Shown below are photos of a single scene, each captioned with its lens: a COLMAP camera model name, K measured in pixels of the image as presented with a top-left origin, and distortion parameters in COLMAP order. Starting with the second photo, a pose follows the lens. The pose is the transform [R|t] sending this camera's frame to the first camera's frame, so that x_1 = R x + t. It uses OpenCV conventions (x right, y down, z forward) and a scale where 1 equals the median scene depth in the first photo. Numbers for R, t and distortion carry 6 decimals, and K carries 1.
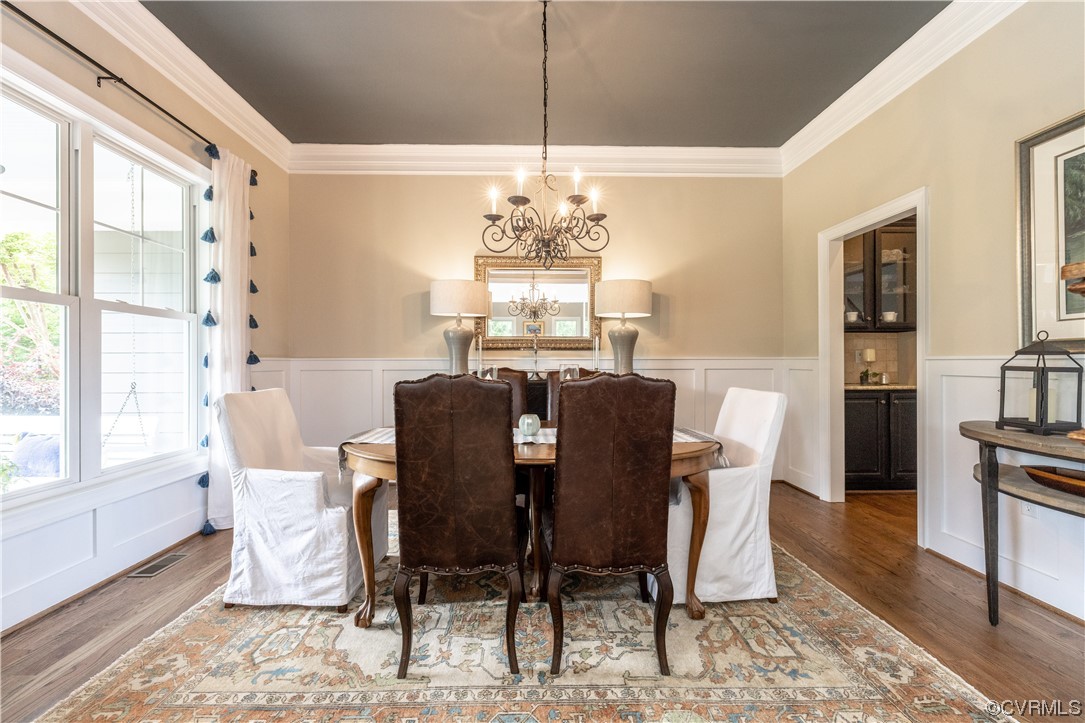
lens RADIAL K [[463.2, 0, 542.5], [0, 463.2, 361.5], [0, 0, 1]] dist [-0.000563, -0.000178]
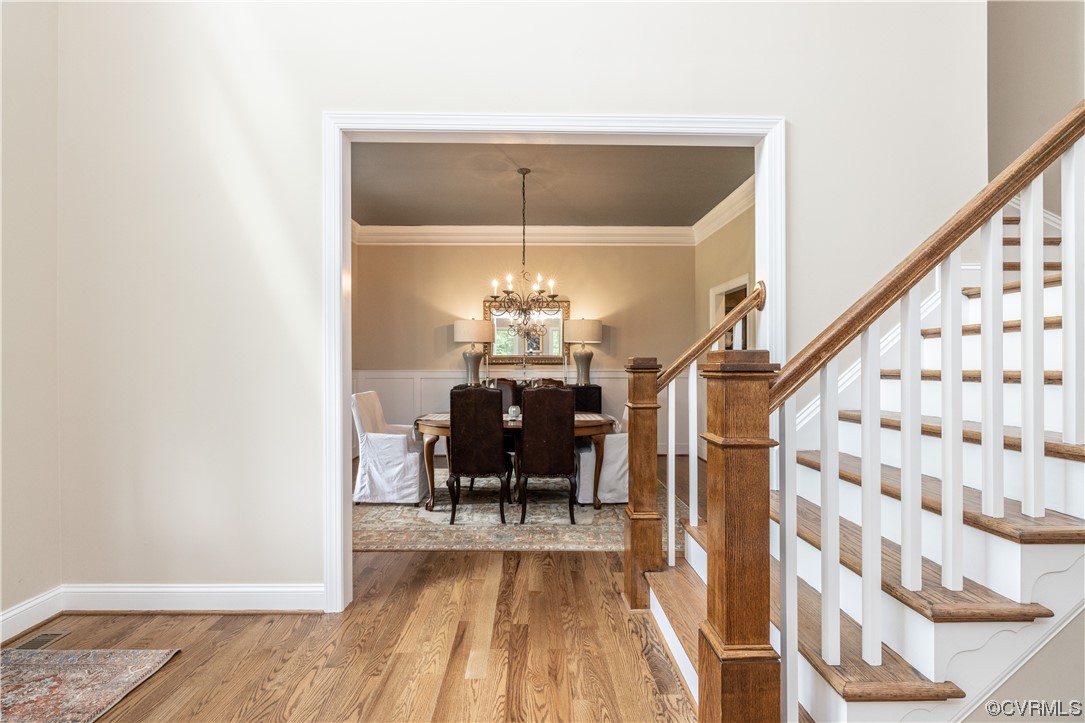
lens RADIAL K [[463.2, 0, 542.5], [0, 463.2, 361.5], [0, 0, 1]] dist [-0.000563, -0.000178]
pose [[0.999934, 0.001718, -0.011364, 0.117162], [-0.001745, 0.999996, -0.002342, -0.063750], [0.011360, 0.002362, 0.999933, -0.938427]]
